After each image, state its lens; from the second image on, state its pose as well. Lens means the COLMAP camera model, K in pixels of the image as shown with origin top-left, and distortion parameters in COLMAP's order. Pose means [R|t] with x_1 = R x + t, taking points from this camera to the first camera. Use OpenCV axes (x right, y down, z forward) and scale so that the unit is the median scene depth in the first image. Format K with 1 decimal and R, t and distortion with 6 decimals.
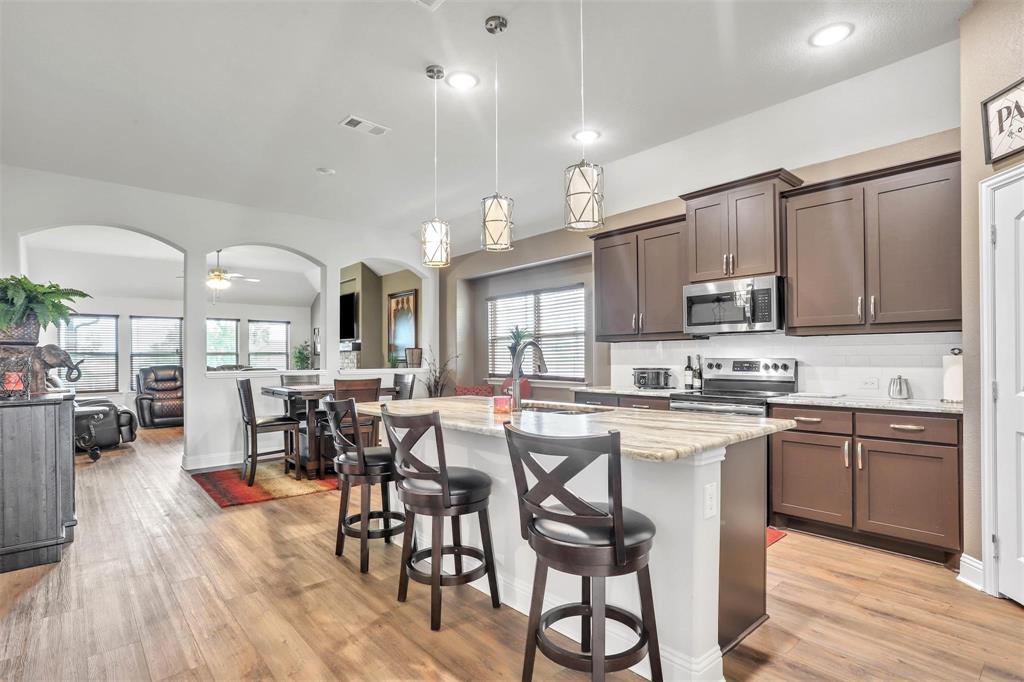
lens RADIAL K [[511.6, 0, 509.9], [0, 511.6, 356.8], [0, 0, 1]] dist [-0.001607, 0.000060]
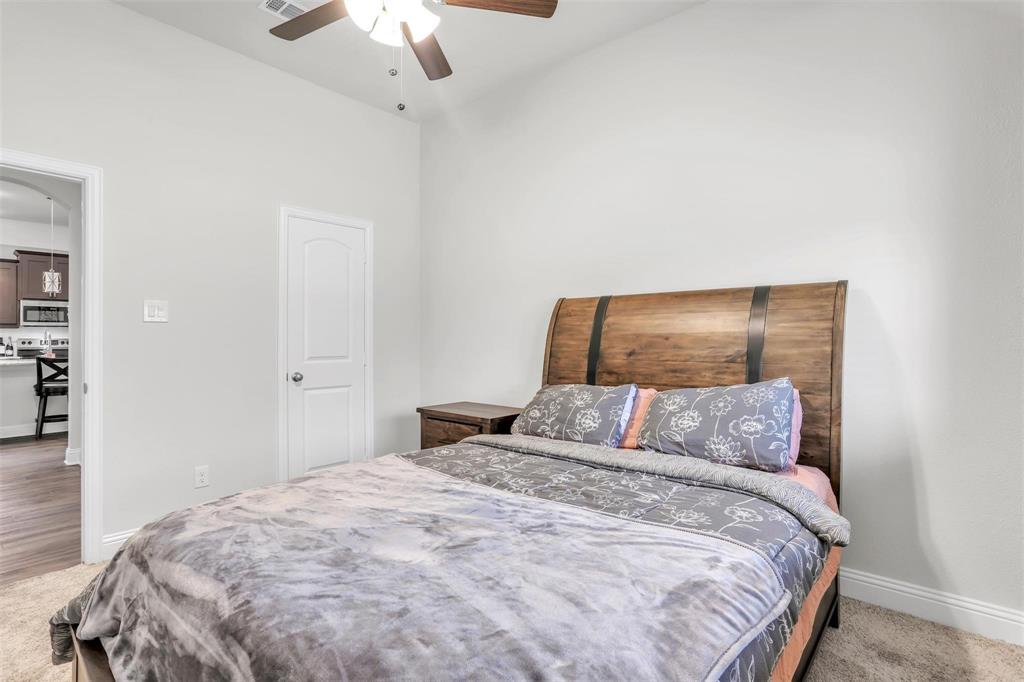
lens RADIAL K [[489.1, 0, 515.5], [0, 489.1, 335.0], [0, 0, 1]] dist [0.002462, 0.000990]
pose [[-0.142797, 0.008648, 0.989714, -1.730944], [-0.000862, 0.999960, -0.008861, 0.004138], [-0.989752, -0.002118, -0.142784, -0.541849]]
